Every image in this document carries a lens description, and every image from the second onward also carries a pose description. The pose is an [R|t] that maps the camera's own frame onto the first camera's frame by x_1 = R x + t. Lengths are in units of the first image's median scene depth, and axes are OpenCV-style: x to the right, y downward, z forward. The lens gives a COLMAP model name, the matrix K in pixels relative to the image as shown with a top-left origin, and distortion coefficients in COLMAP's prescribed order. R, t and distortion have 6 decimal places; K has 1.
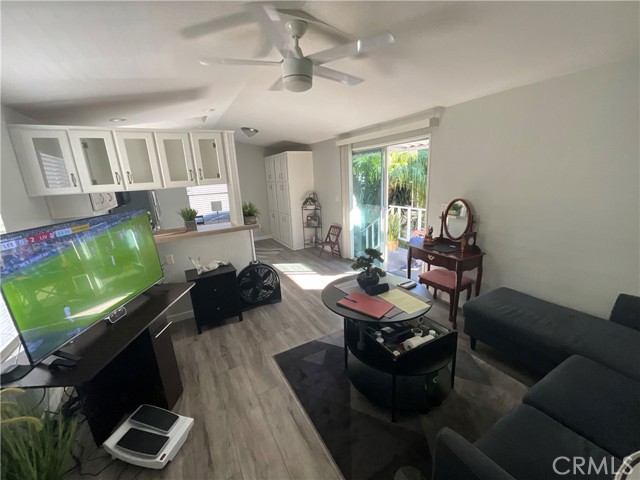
lens RADIAL K [[259.3, 0, 320.0], [0, 259.3, 240.0], [0, 0, 1]] dist [0.000839, 0.000453]
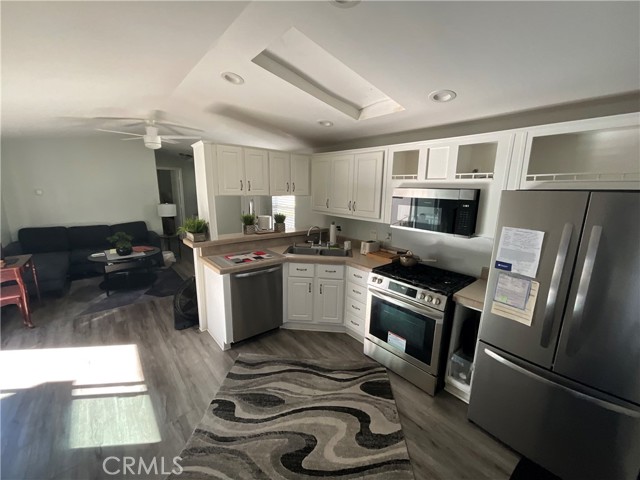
lens RADIAL K [[259.3, 0, 320.0], [0, 259.3, 240.0], [0, 0, 1]] dist [0.000839, 0.000453]
pose [[-0.980895, 0.069385, -0.181742, -0.691381], [-0.018170, 0.897471, 0.440700, -0.610573], [0.193686, 0.435583, -0.879064, 2.442133]]
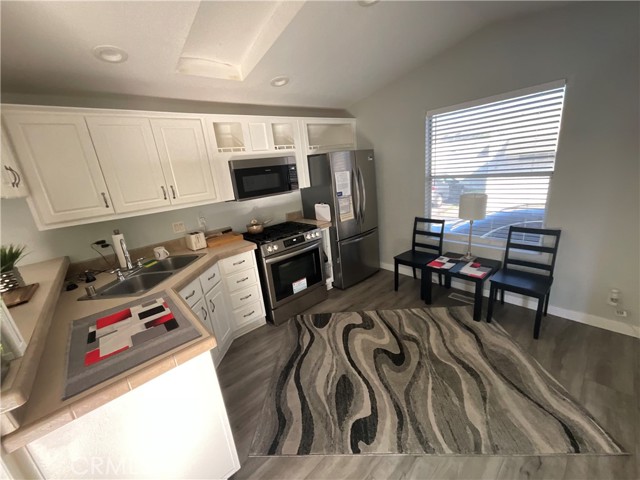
lens RADIAL K [[259.3, 0, 320.0], [0, 259.3, 240.0], [0, 0, 1]] dist [0.000839, 0.000453]
pose [[0.204661, 0.300656, -0.931515, -0.089932], [-0.153010, 0.949786, 0.272936, -0.382191], [0.966800, 0.086672, 0.240387, 1.619804]]
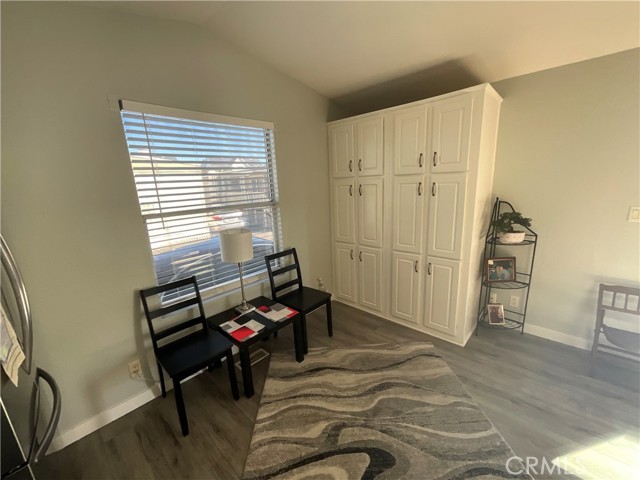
lens RADIAL K [[259.3, 0, 320.0], [0, 259.3, 240.0], [0, 0, 1]] dist [0.000839, 0.000453]
pose [[0.954891, -0.057342, 0.291366, -0.966519], [0.069842, 0.997023, -0.032674, -0.289015], [-0.288625, 0.051550, 0.956053, 1.575172]]
